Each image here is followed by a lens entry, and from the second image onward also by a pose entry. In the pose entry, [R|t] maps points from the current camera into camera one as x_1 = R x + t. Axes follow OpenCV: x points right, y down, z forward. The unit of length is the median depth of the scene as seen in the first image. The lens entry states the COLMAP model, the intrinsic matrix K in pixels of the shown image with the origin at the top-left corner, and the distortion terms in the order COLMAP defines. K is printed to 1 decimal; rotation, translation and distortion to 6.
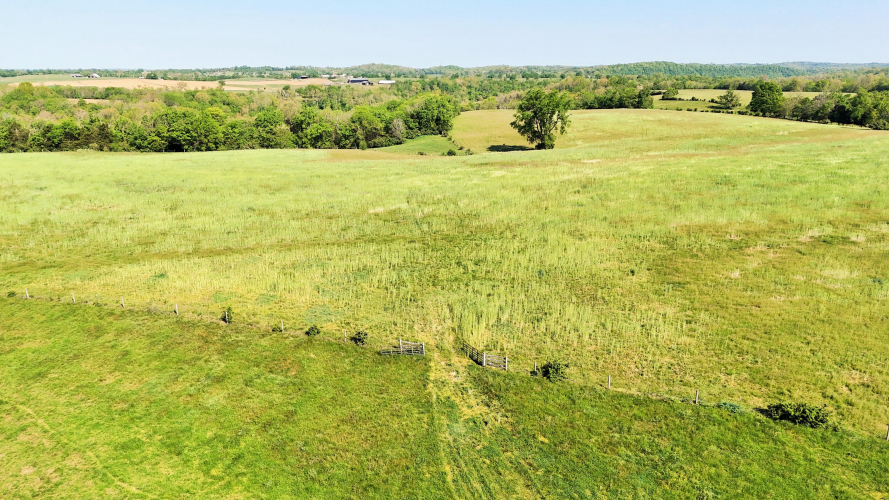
lens RADIAL K [[657.0, 0, 444.5], [0, 657.0, 250.0], [0, 0, 1]] dist [0.080851, -0.075244]
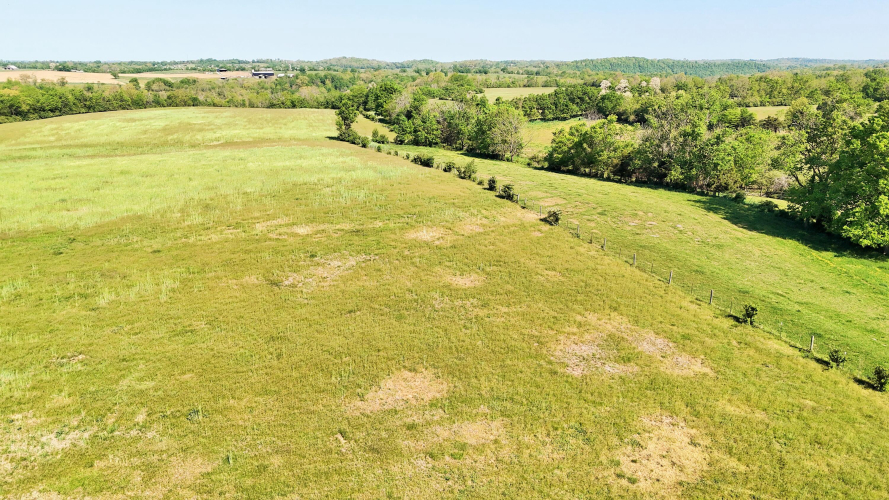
lens RADIAL K [[657.0, 0, 444.5], [0, 657.0, 250.0], [0, 0, 1]] dist [0.080851, -0.075244]
pose [[0.999836, 0.010356, -0.014879, 0.386505], [-0.010233, 0.999913, 0.008362, -0.024259], [0.014965, -0.008208, 0.999854, 0.079809]]
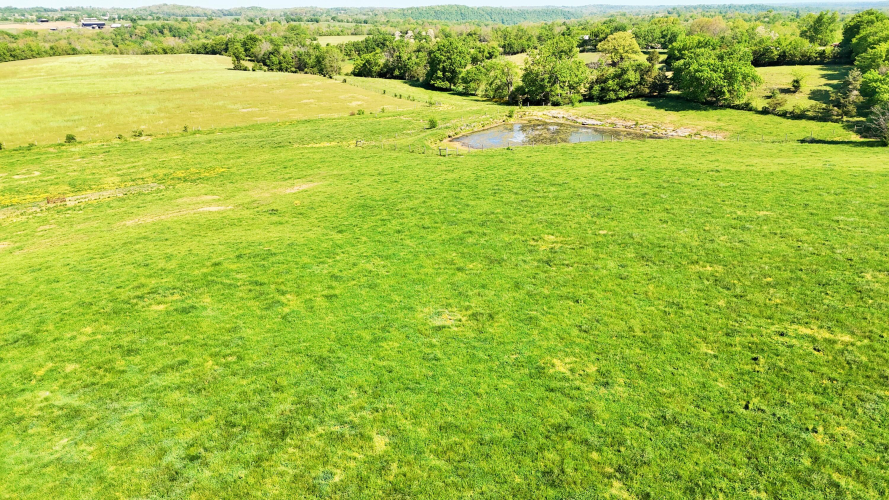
lens RADIAL K [[657.0, 0, 444.5], [0, 657.0, 250.0], [0, 0, 1]] dist [0.080851, -0.075244]
pose [[0.975321, -0.076943, 0.206950, 0.371046], [0.059967, 0.994393, 0.087098, 0.055053], [-0.212491, -0.072538, 0.974467, -0.265223]]
